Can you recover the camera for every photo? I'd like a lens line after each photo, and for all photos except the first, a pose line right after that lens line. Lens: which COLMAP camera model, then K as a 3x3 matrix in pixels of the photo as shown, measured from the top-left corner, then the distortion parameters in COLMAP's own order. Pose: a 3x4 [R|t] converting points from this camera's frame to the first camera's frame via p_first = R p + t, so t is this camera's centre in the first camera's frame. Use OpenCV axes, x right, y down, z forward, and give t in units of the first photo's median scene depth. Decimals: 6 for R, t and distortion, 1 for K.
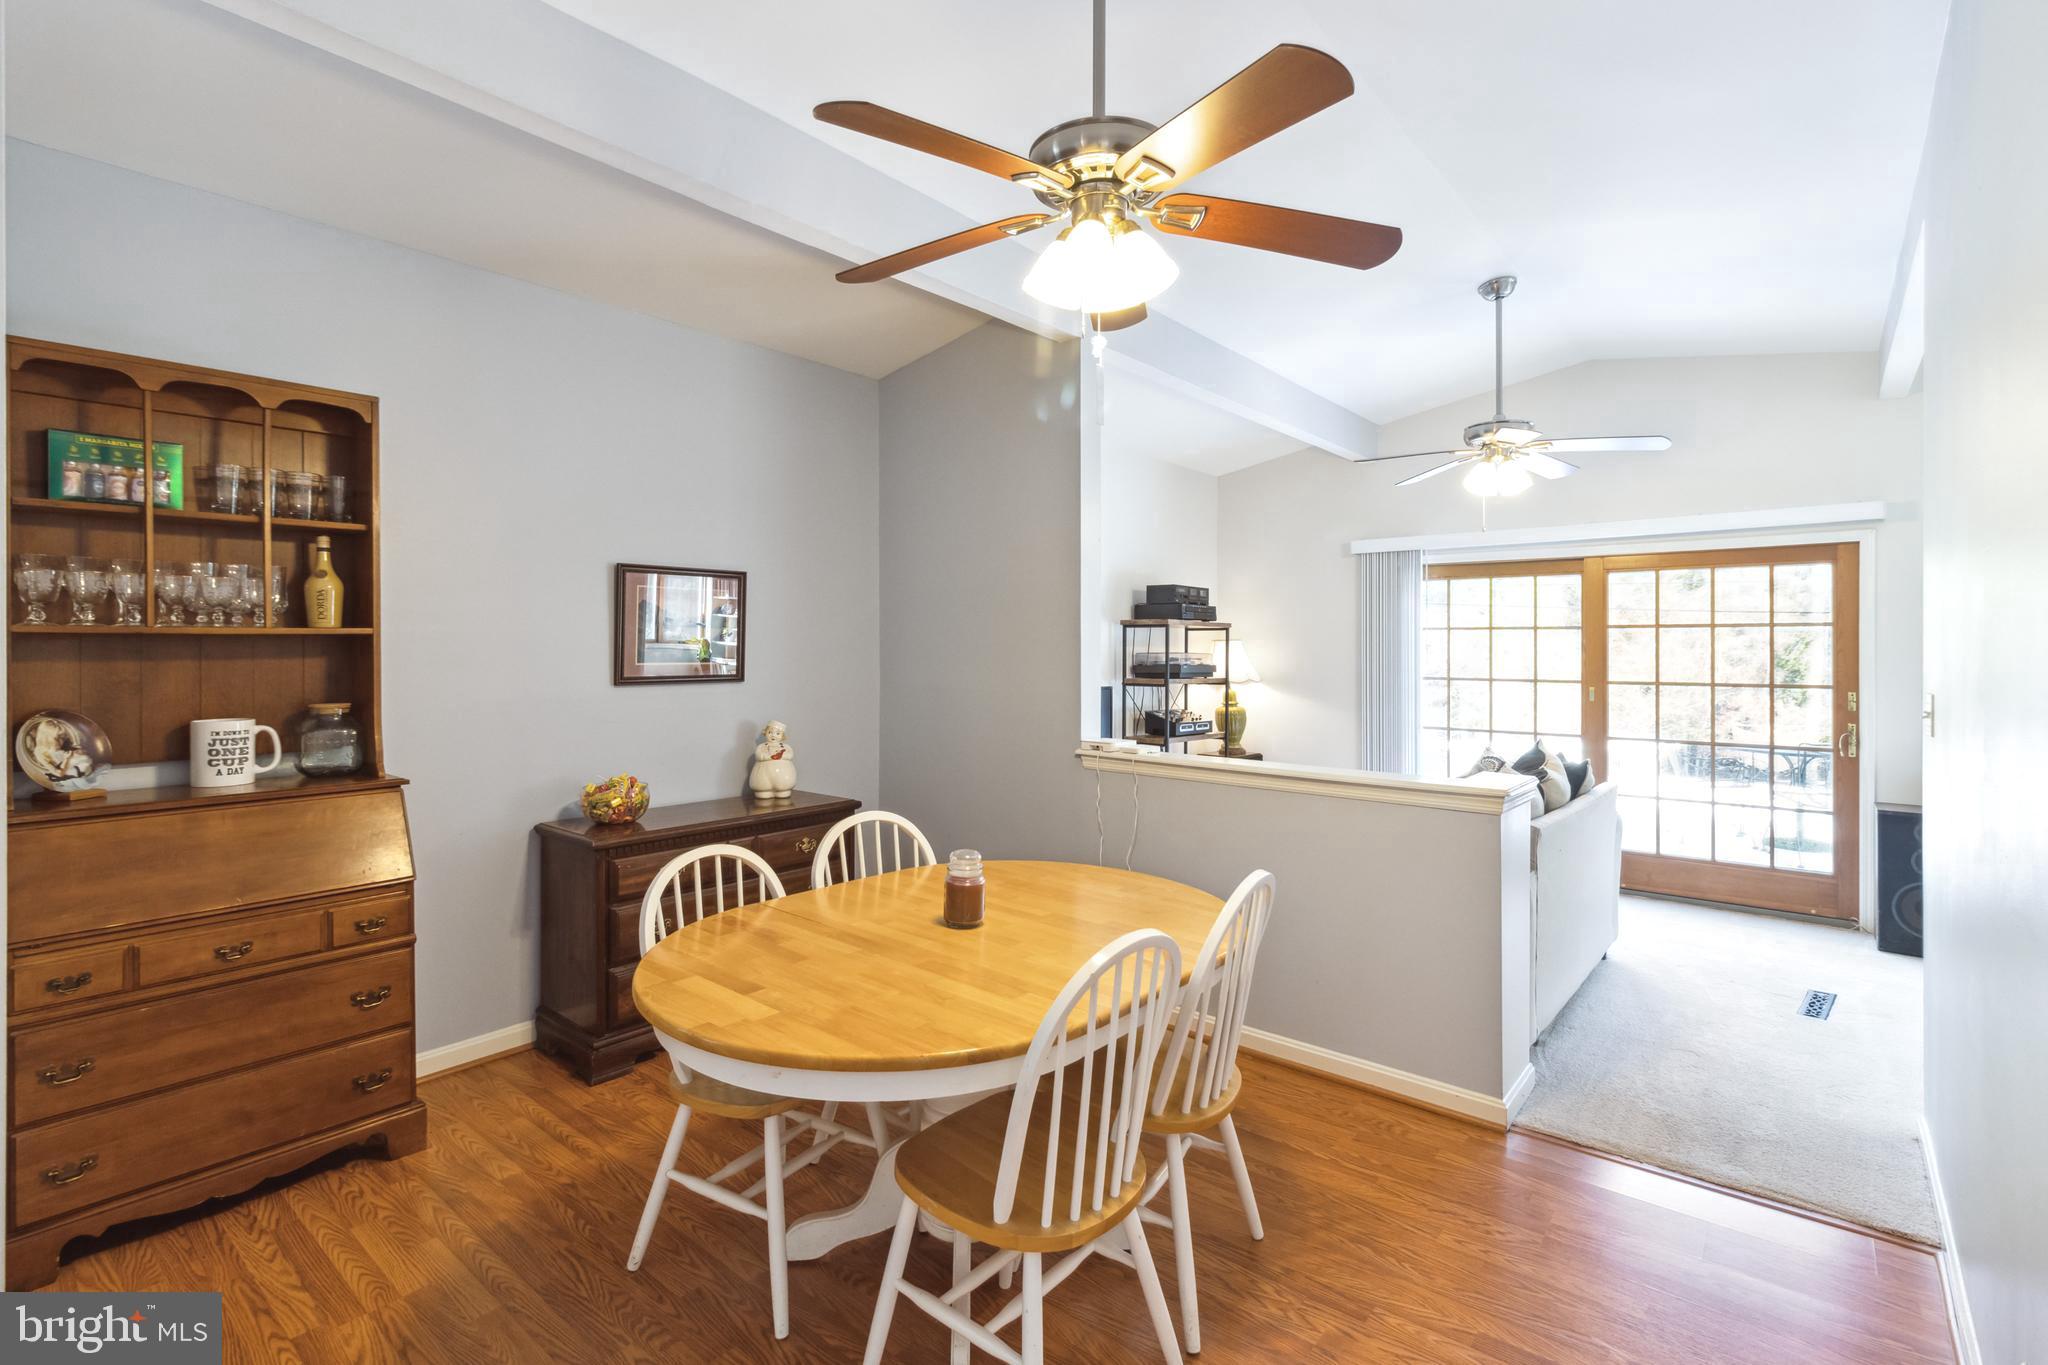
lens RADIAL K [[948.3, 0, 1030.3], [0, 948.3, 644.4], [0, 0, 1]] dist [0.003322, -0.000654]
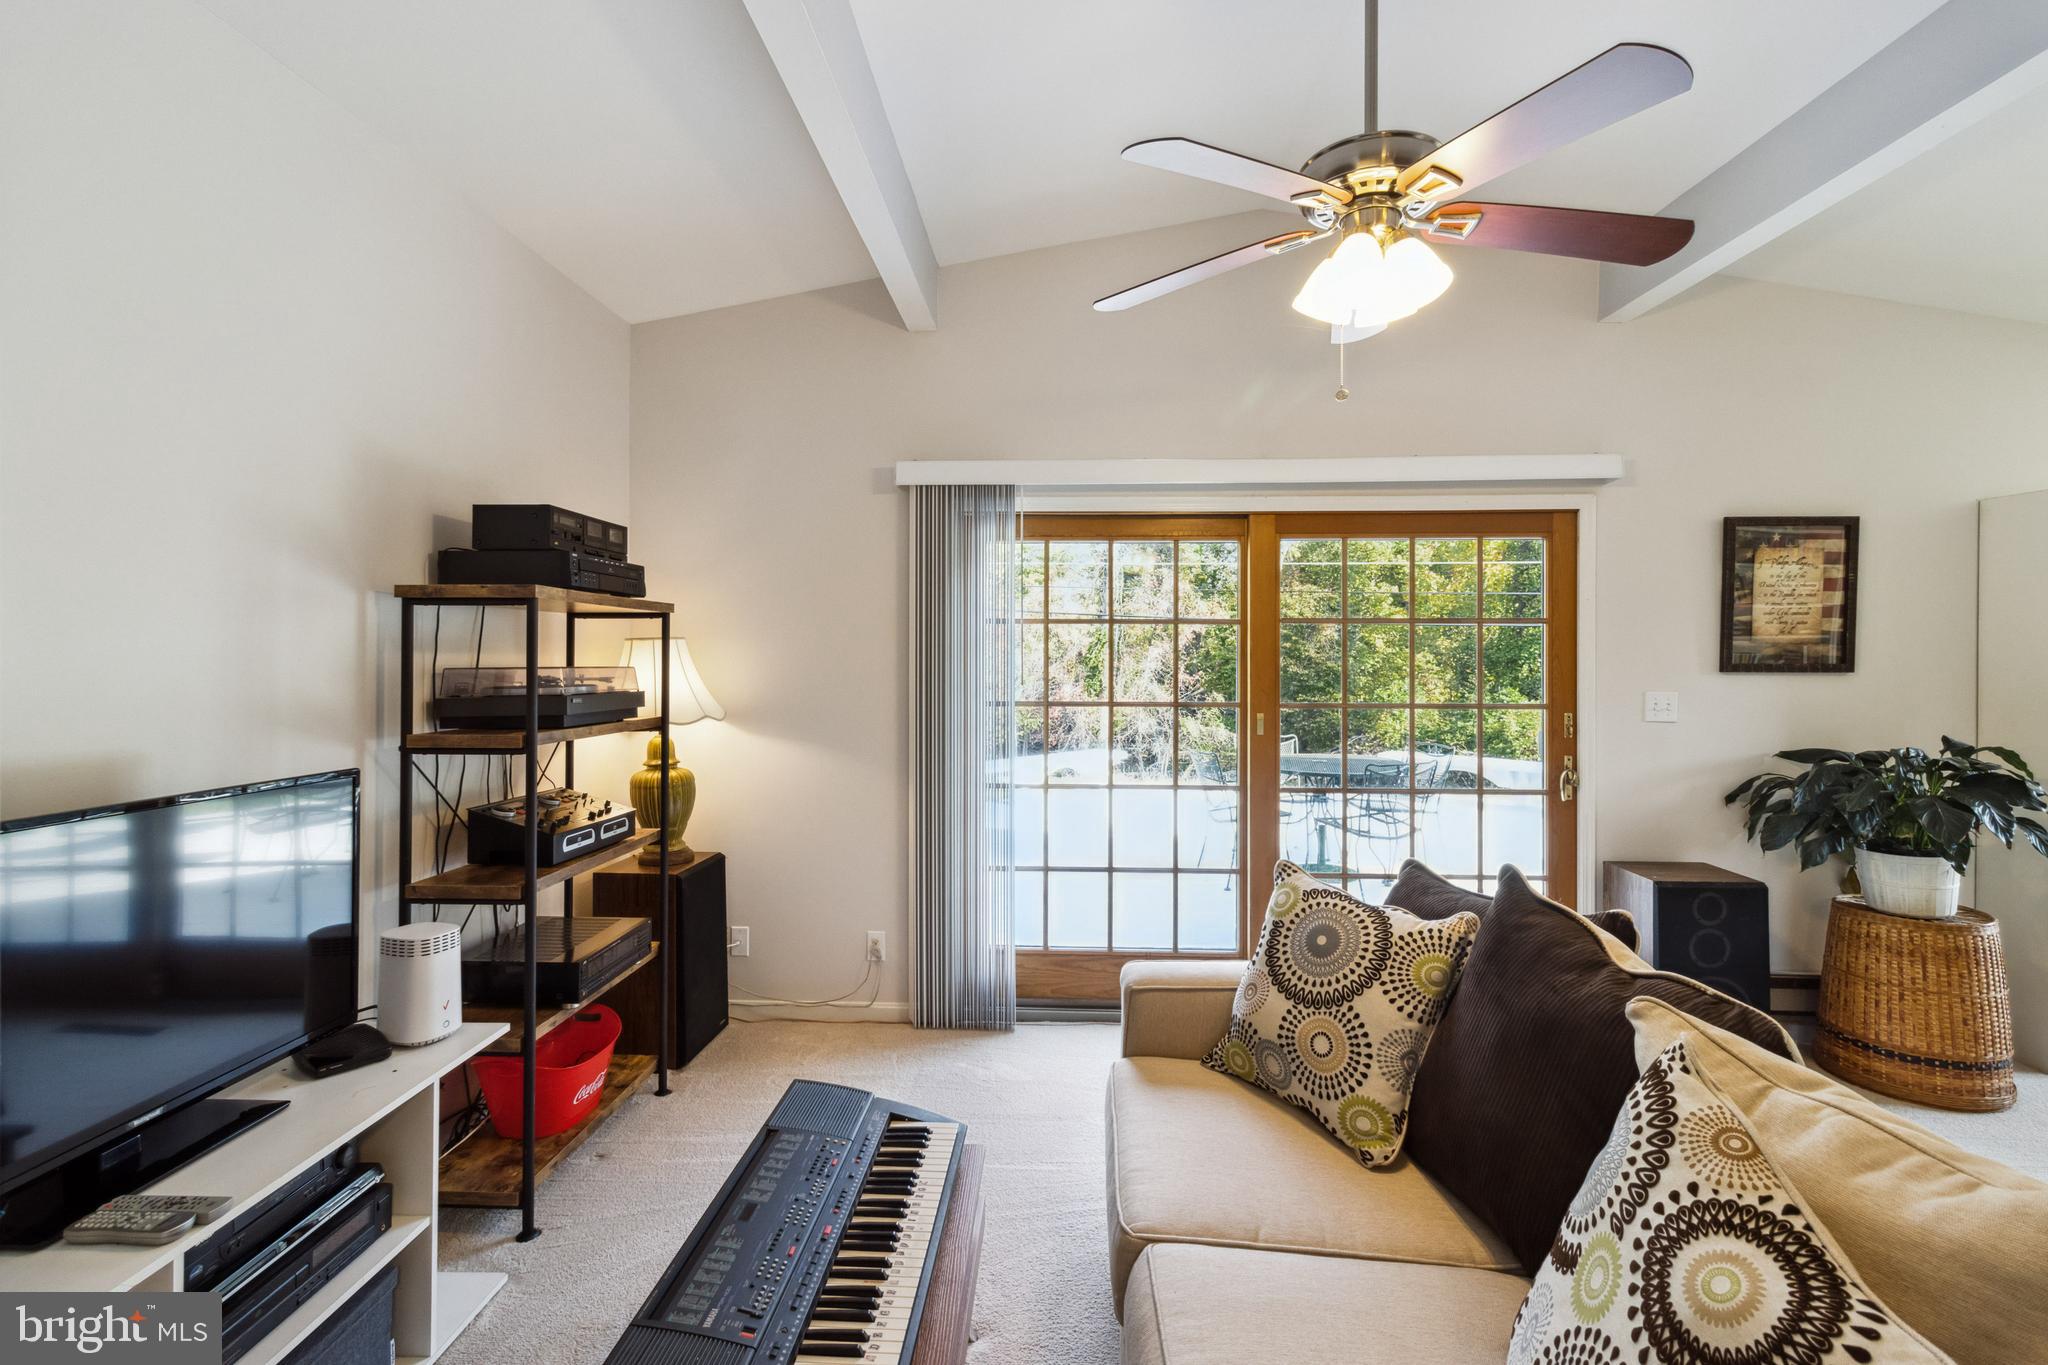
lens RADIAL K [[948.3, 0, 1030.3], [0, 948.3, 644.4], [0, 0, 1]] dist [0.003322, -0.000654]
pose [[0.793279, 0.000531, 0.608858, 0.079058], [-0.002036, 0.999996, 0.001781, -0.003204], [-0.608855, -0.002653, 0.793277, 0.651049]]
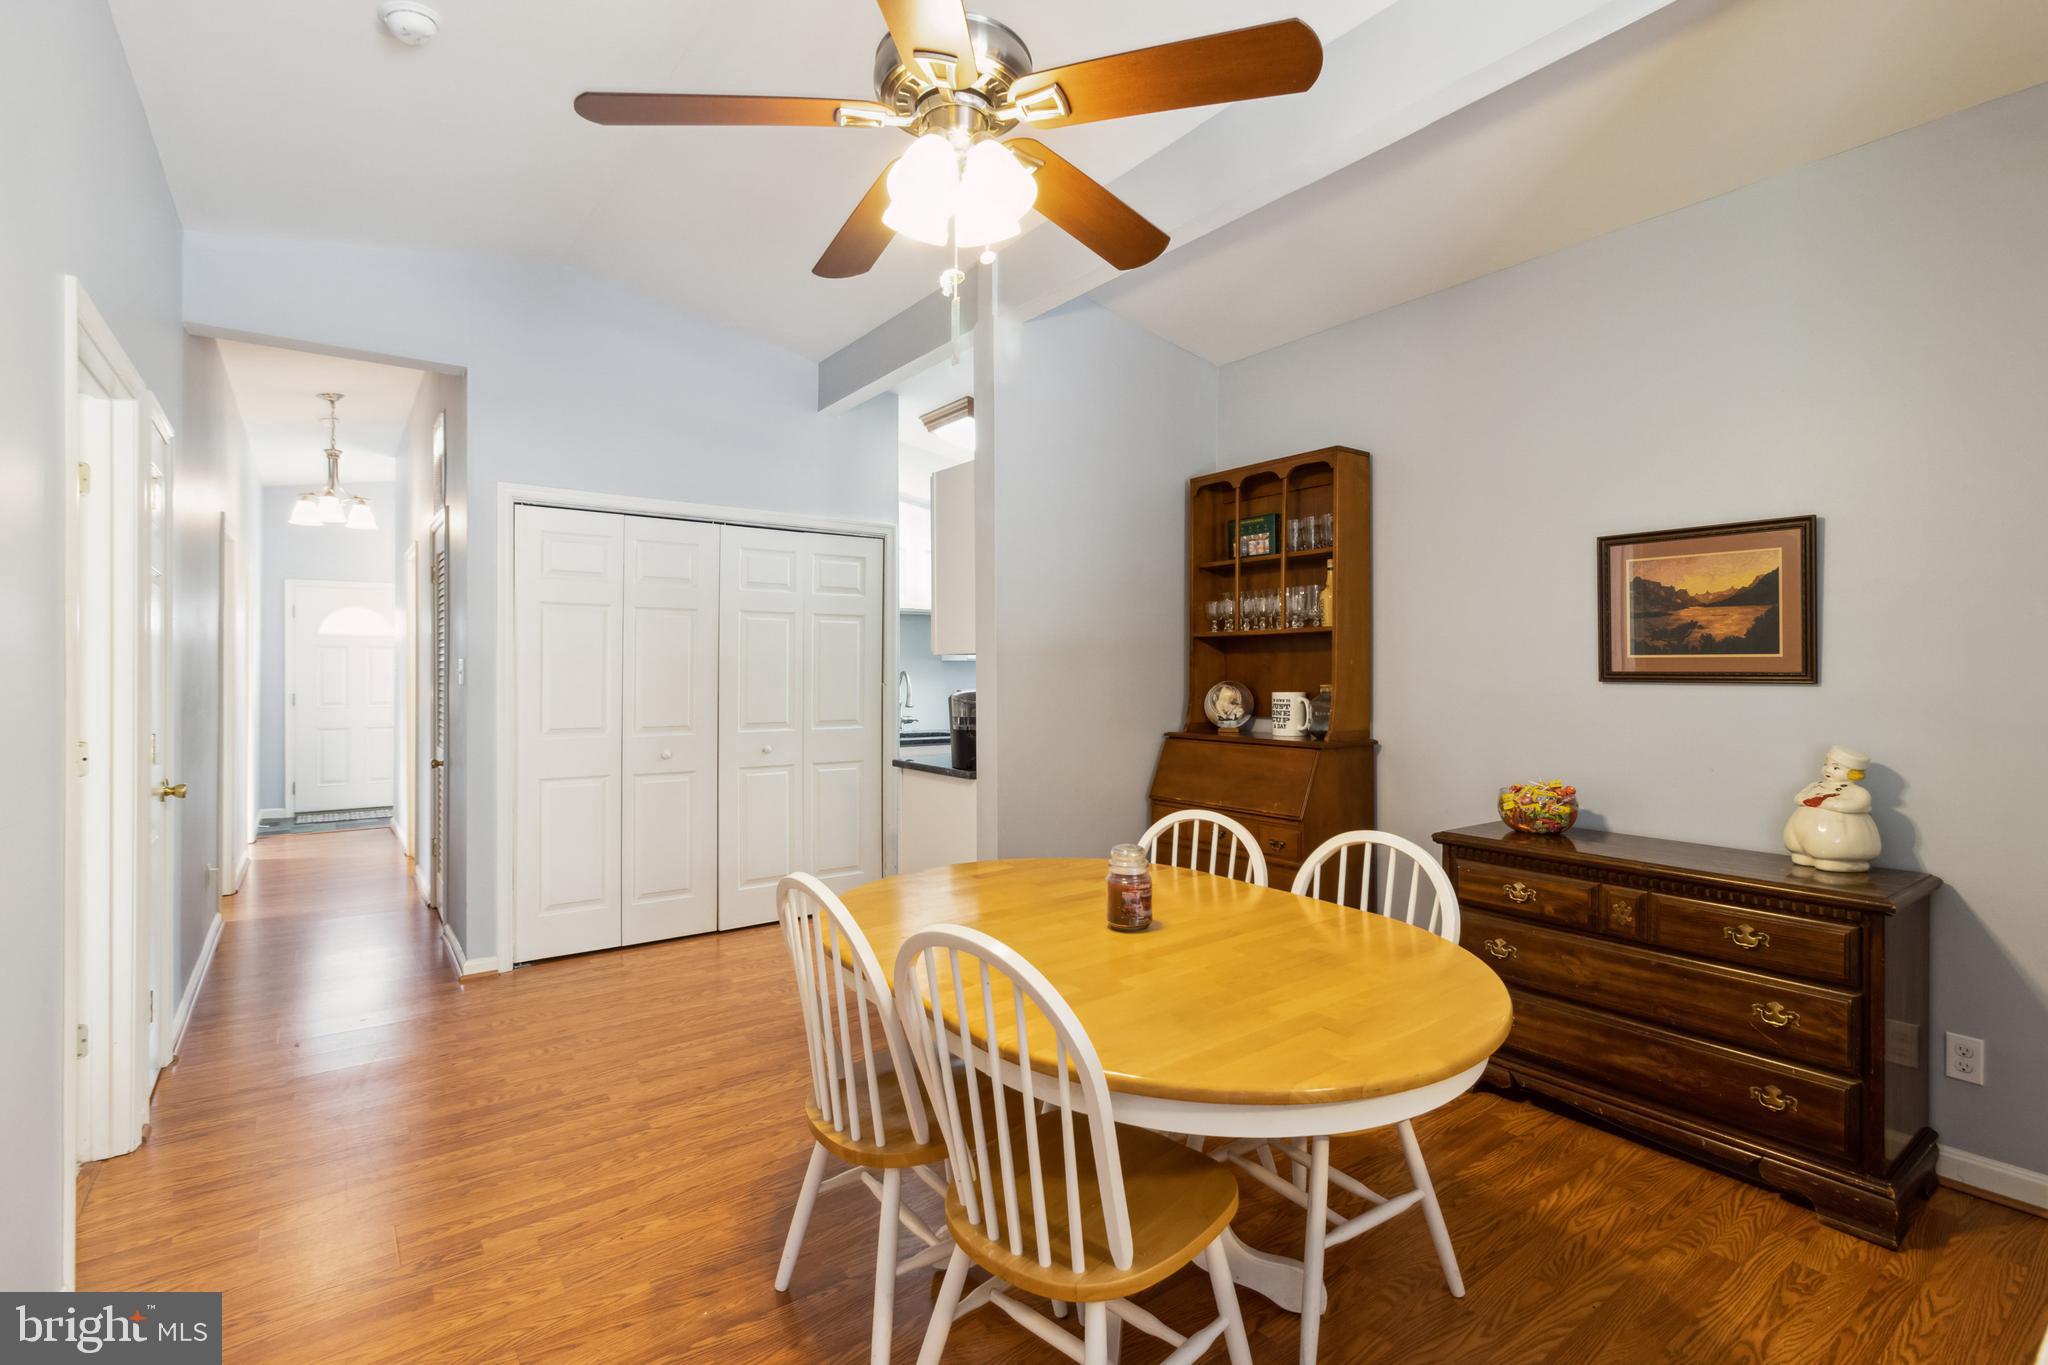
lens RADIAL K [[941.0, 0, 1025.5], [0, 941.0, 658.9], [0, 0, 1]] dist [0.002018, 0.000055]
pose [[-0.237169, -0.011039, -0.971406, 0.364706], [0.002825, 0.999923, -0.012053, 0.022590], [0.971464, -0.005603, -0.237120, 0.497859]]
